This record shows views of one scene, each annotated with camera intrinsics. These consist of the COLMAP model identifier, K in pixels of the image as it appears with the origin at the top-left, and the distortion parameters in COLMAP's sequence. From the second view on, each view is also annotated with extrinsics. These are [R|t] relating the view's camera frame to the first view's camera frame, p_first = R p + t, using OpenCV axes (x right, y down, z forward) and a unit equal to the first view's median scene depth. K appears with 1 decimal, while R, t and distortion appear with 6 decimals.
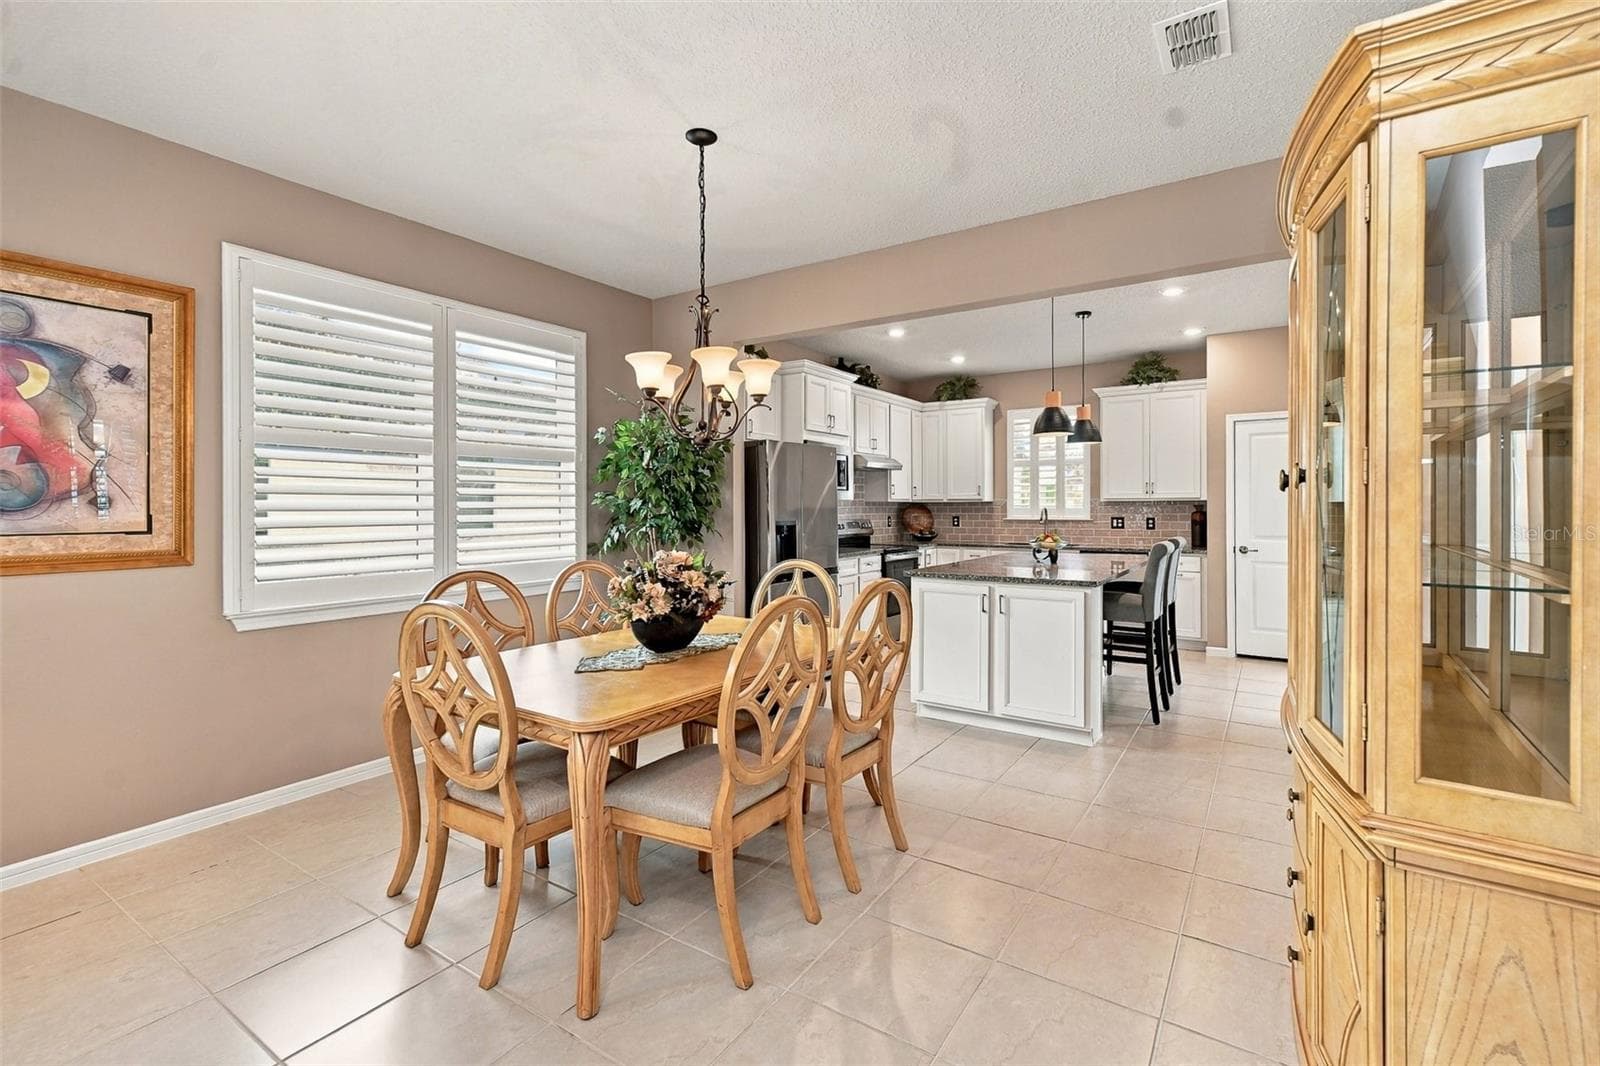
lens RADIAL K [[716.5, 0, 819.2], [0, 716.5, 525.4], [0, 0, 1]] dist [0.001958, 0.000126]
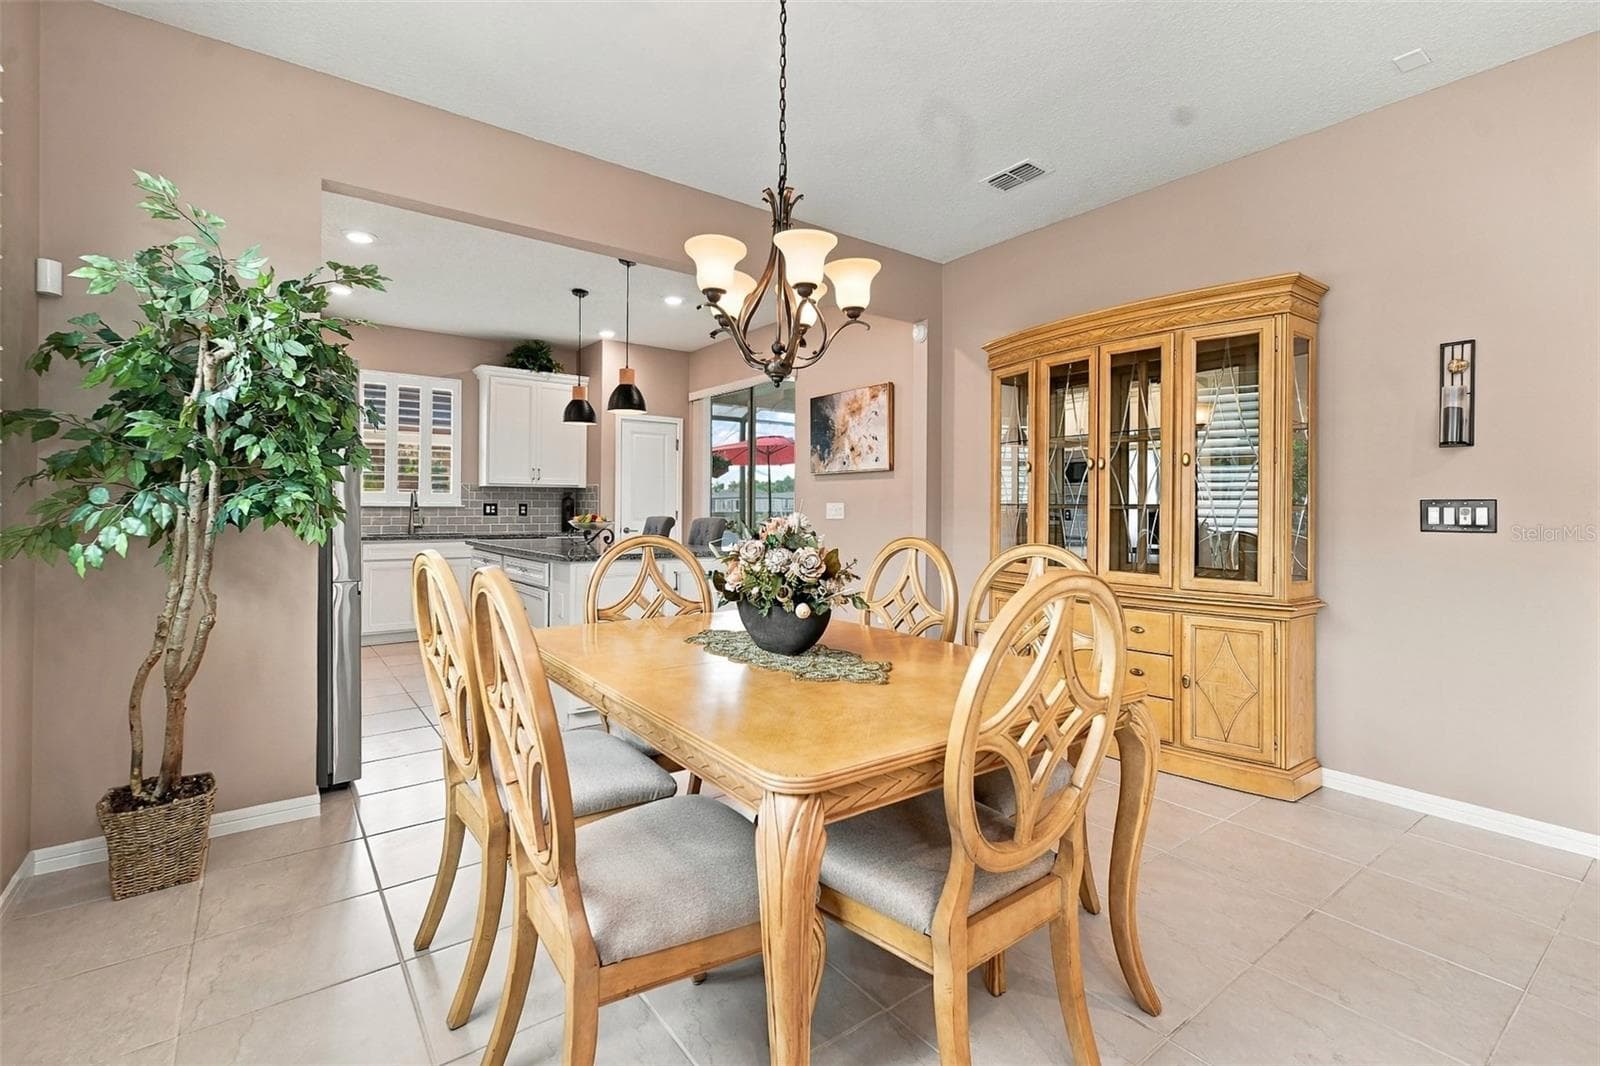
lens RADIAL K [[716.5, 0, 819.2], [0, 716.5, 525.4], [0, 0, 1]] dist [0.001958, 0.000126]
pose [[0.332728, -0.028194, 0.942601, -0.380611], [0.004965, 0.999591, 0.028146, -0.007586], [-0.943010, -0.004685, 0.332732, 0.296548]]
